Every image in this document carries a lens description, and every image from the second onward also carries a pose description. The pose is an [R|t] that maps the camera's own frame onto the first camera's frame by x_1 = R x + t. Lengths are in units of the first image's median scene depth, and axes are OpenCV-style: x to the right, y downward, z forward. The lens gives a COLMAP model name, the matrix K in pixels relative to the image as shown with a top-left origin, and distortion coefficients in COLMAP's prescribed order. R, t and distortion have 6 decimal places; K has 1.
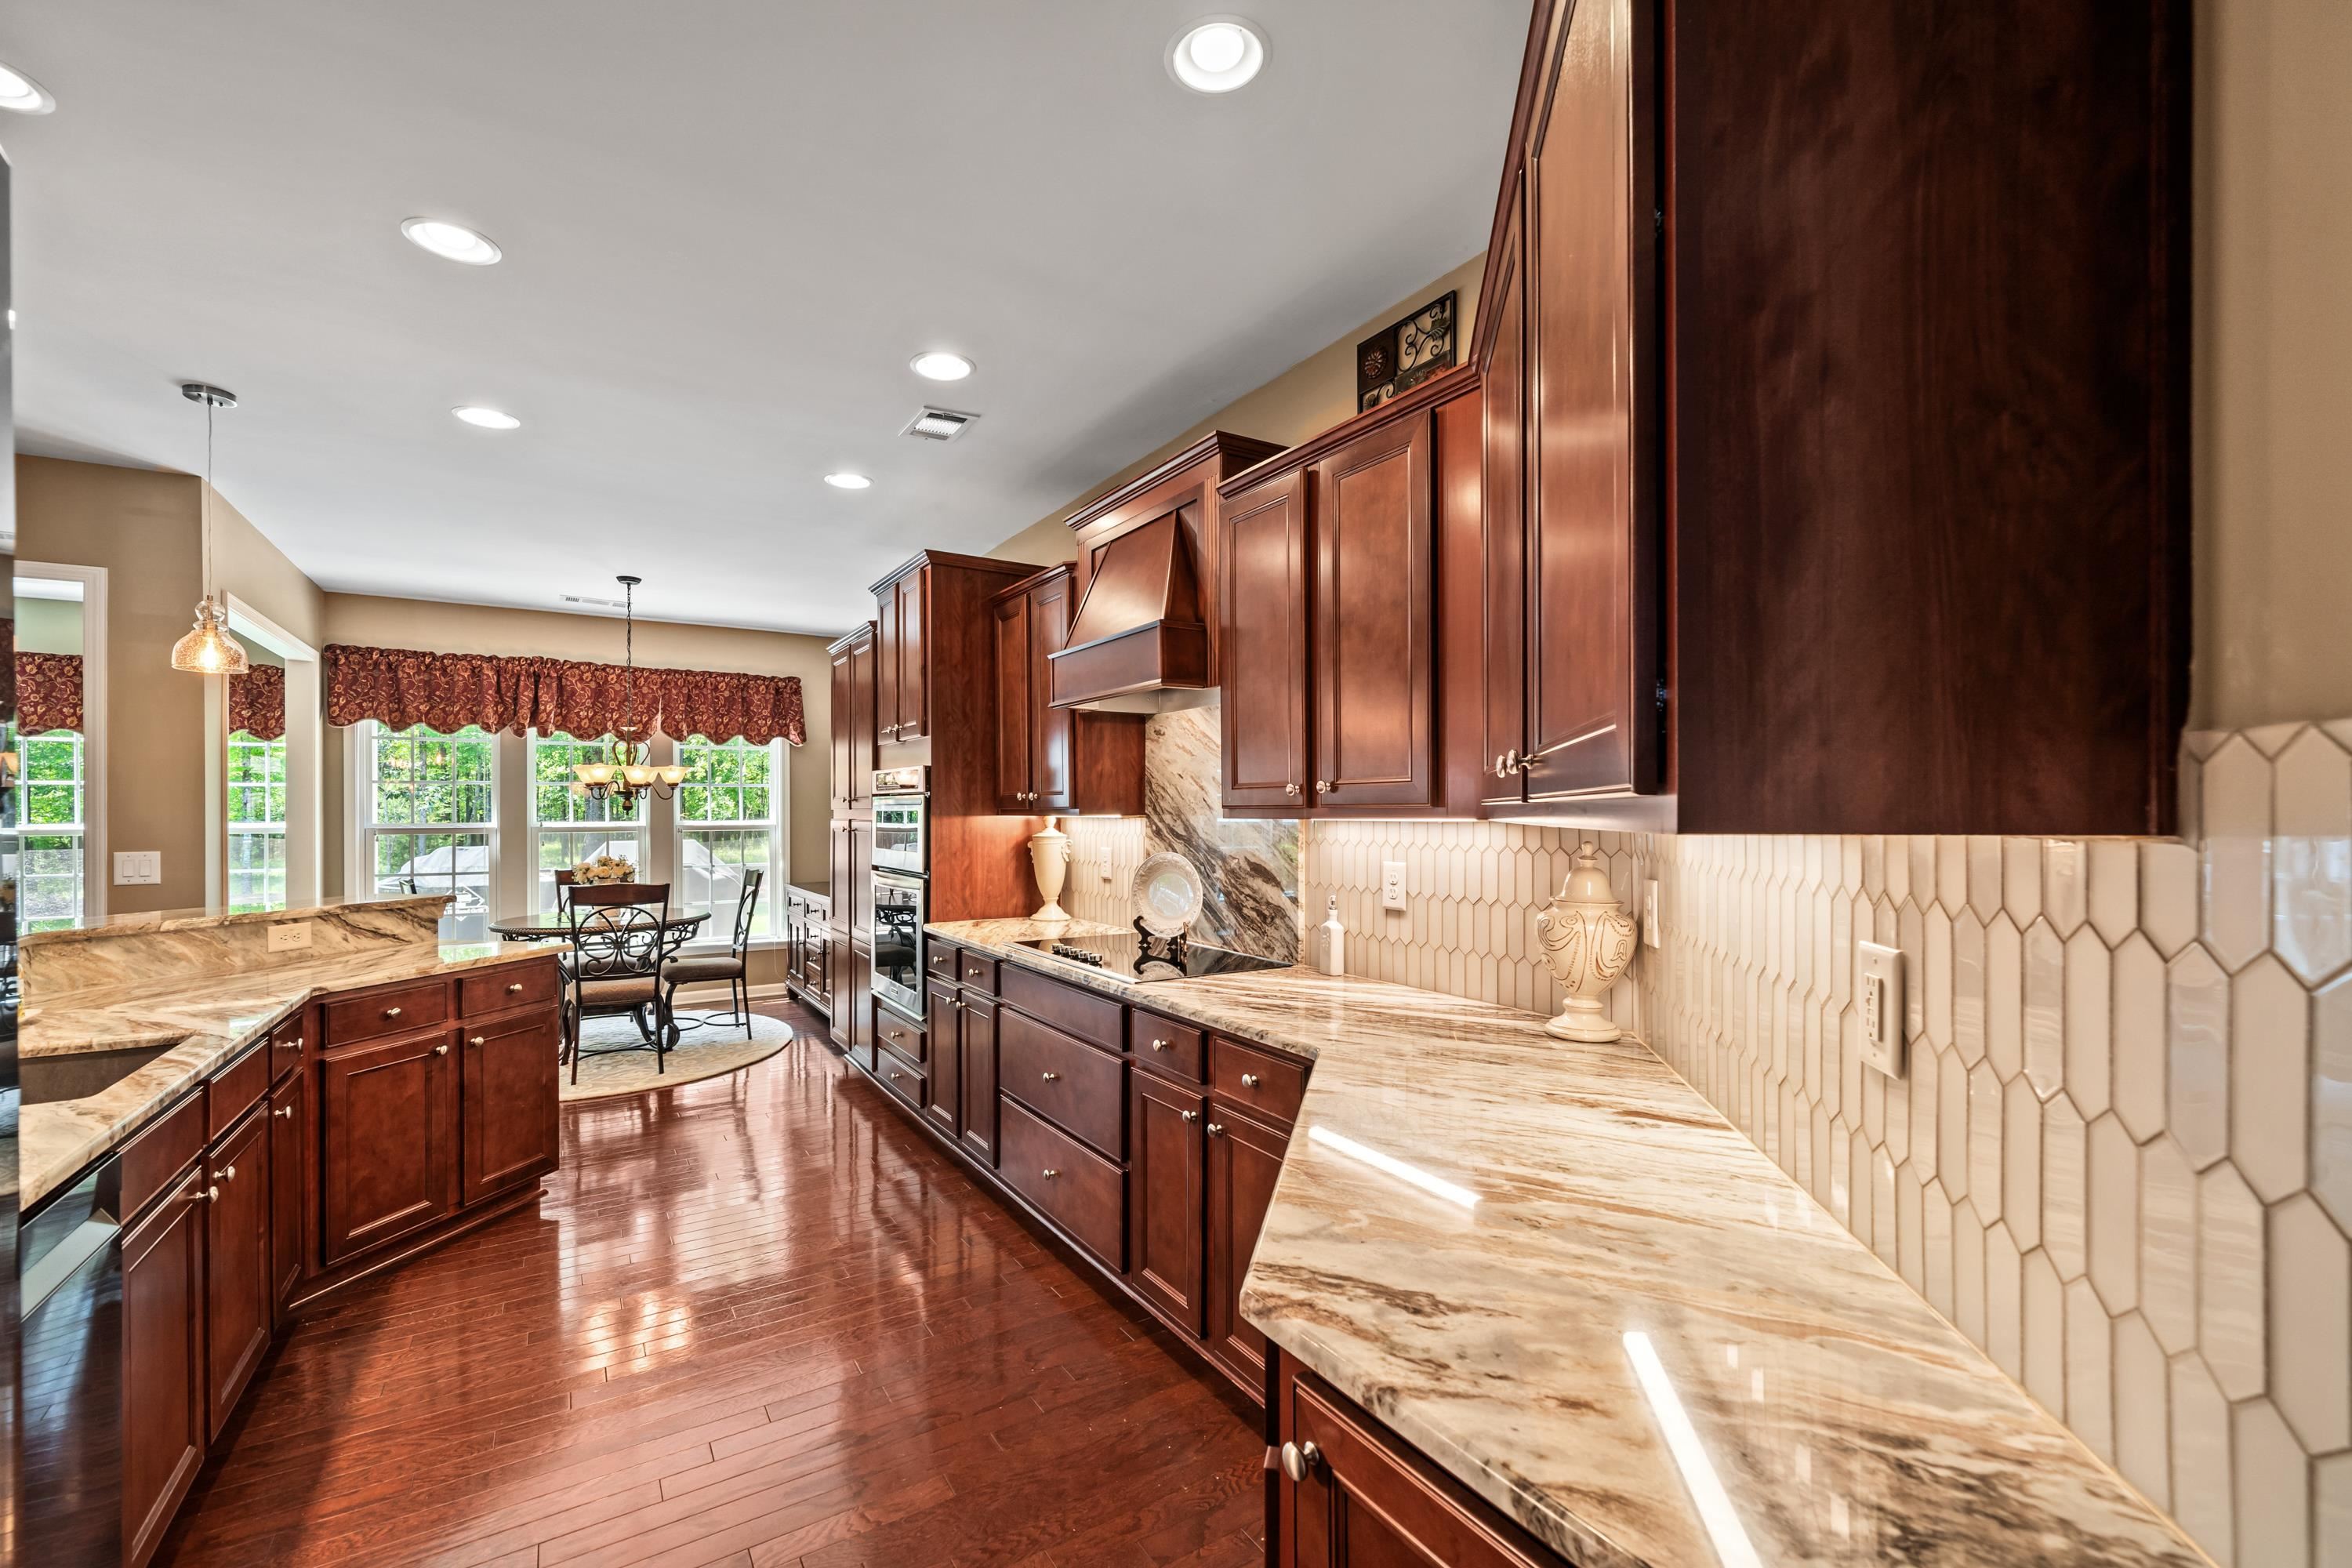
lens RADIAL K [[944.7, 0, 1156.5], [0, 944.7, 806.5], [0, 0, 1]] dist [-0.003516, 0.000769]
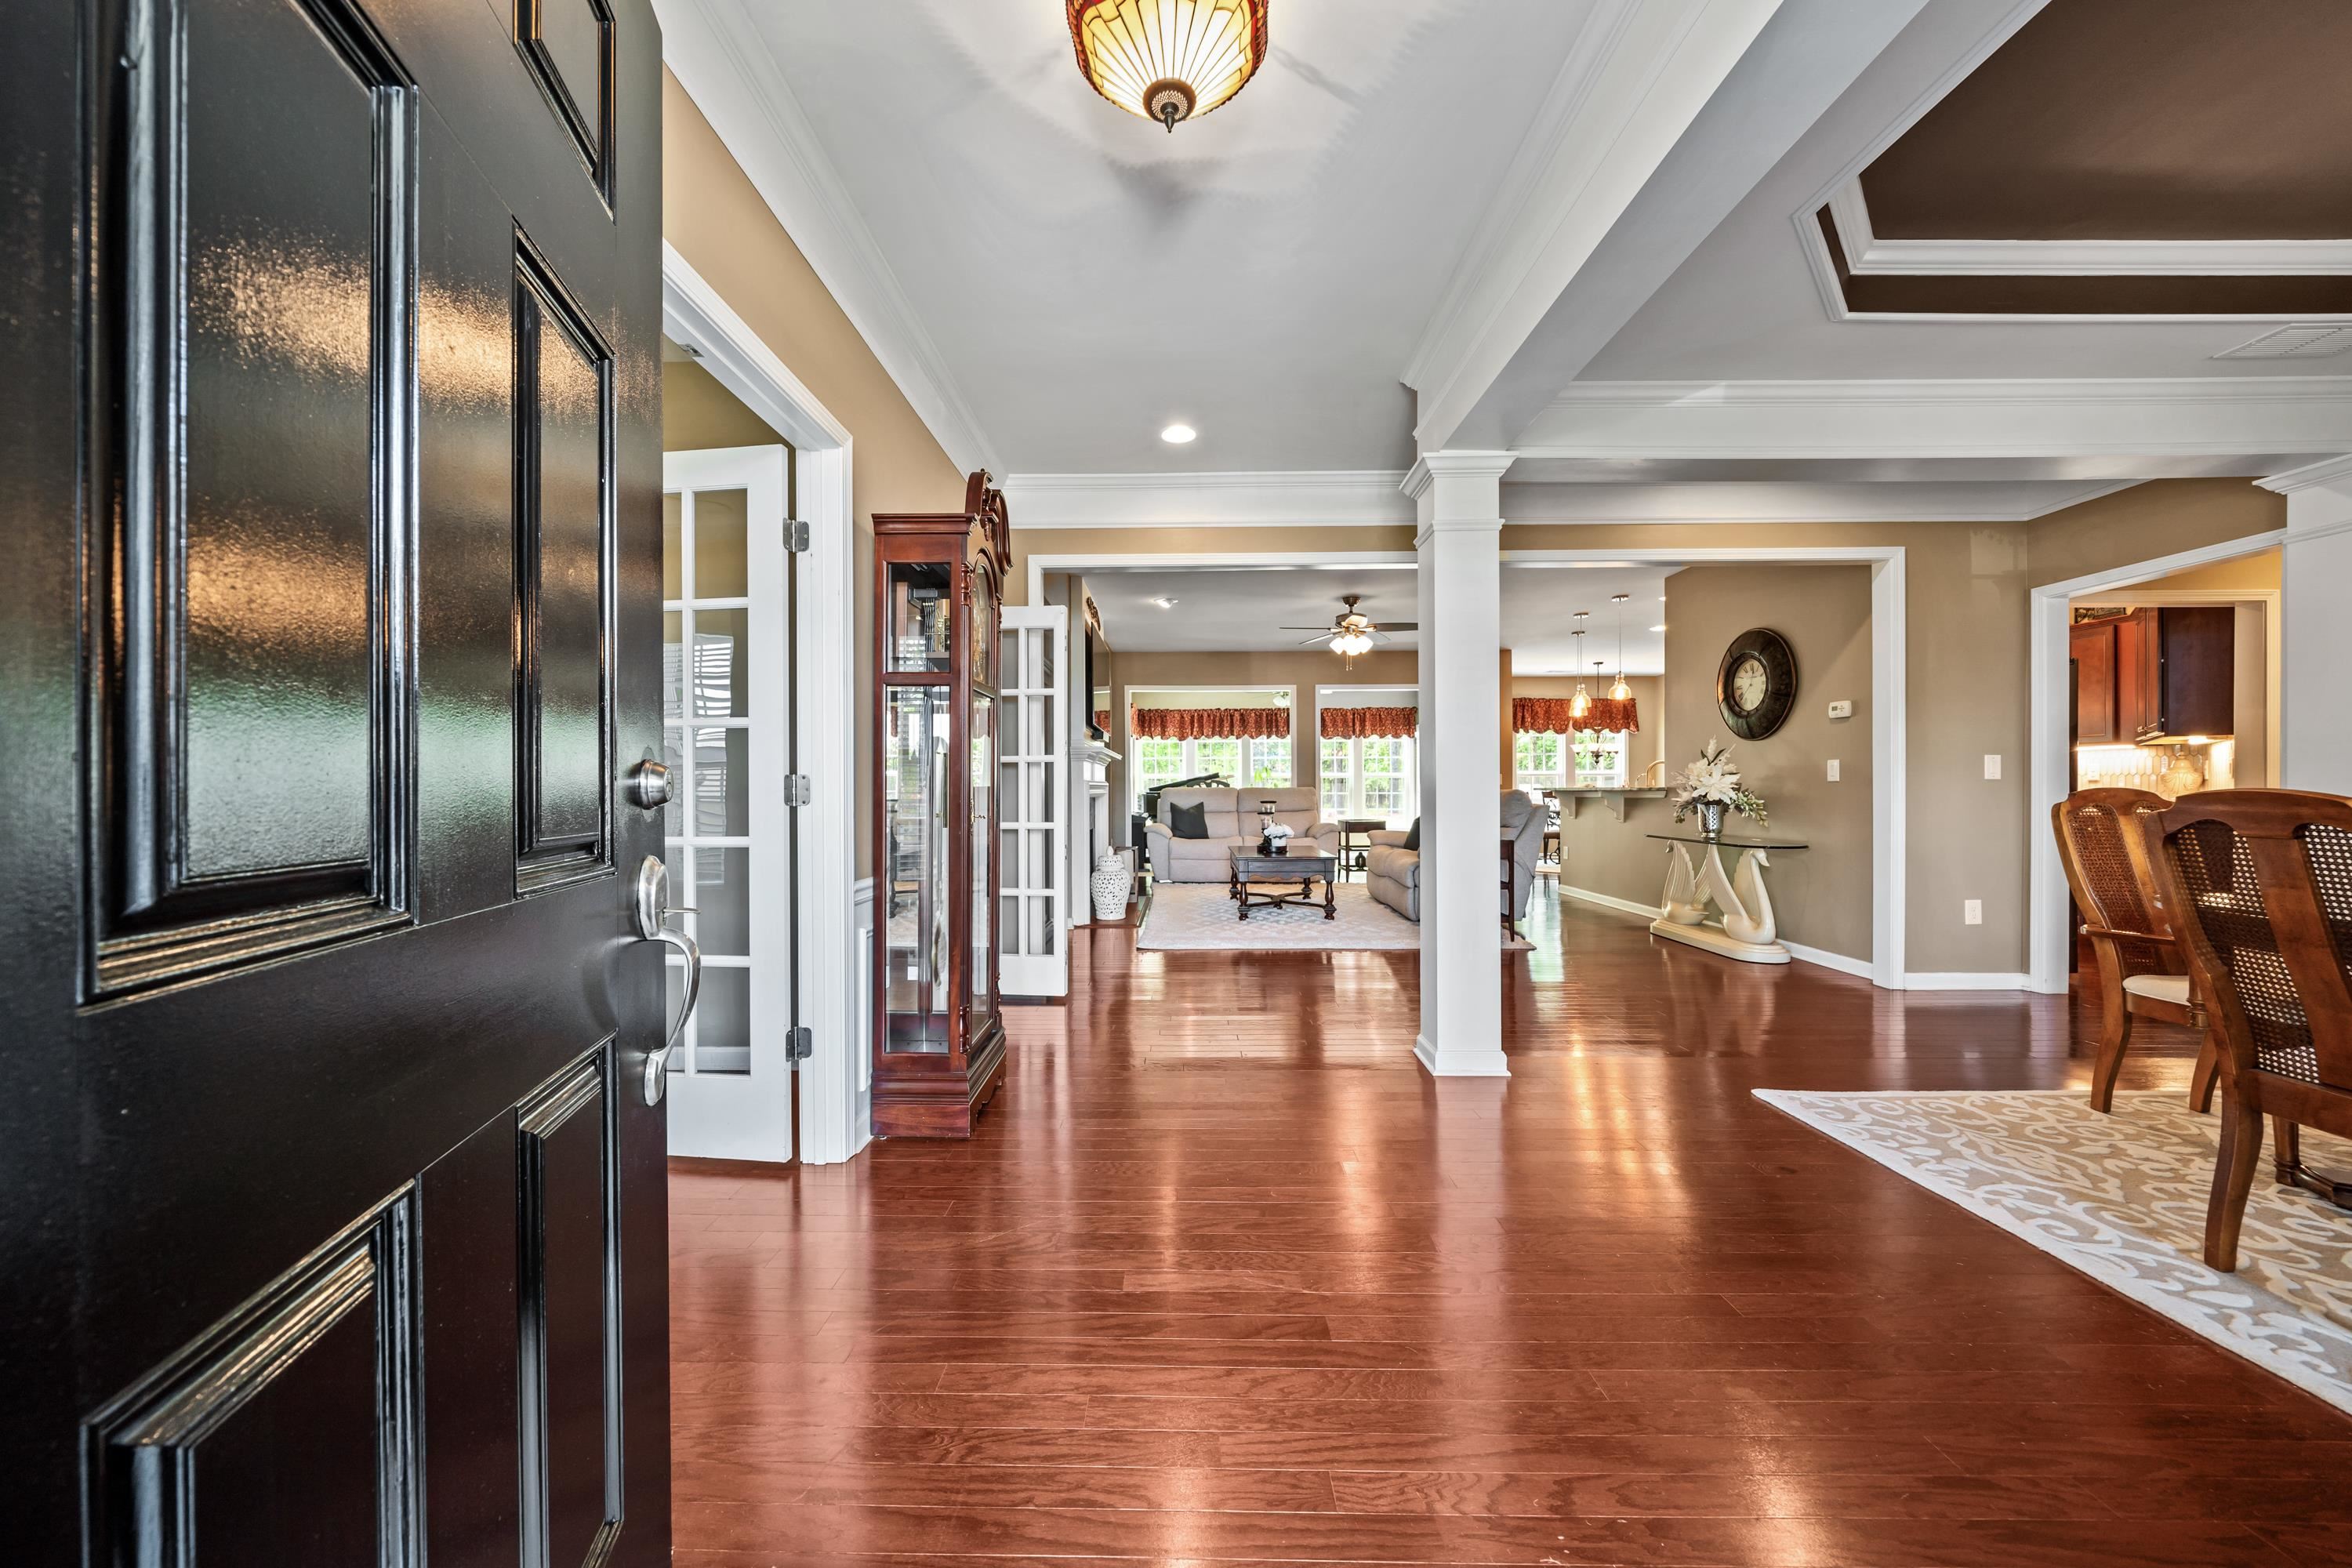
lens RADIAL K [[806.8, 0, 1164.3], [0, 806.8, 798.7], [0, 0, 1]] dist [0.000279, 0.000050]
pose [[0.836179, 0.006354, -0.548419, -0.558286], [0.003742, 0.999844, 0.017290, 0.081666], [0.548443, -0.016510, 0.836025, -1.910980]]
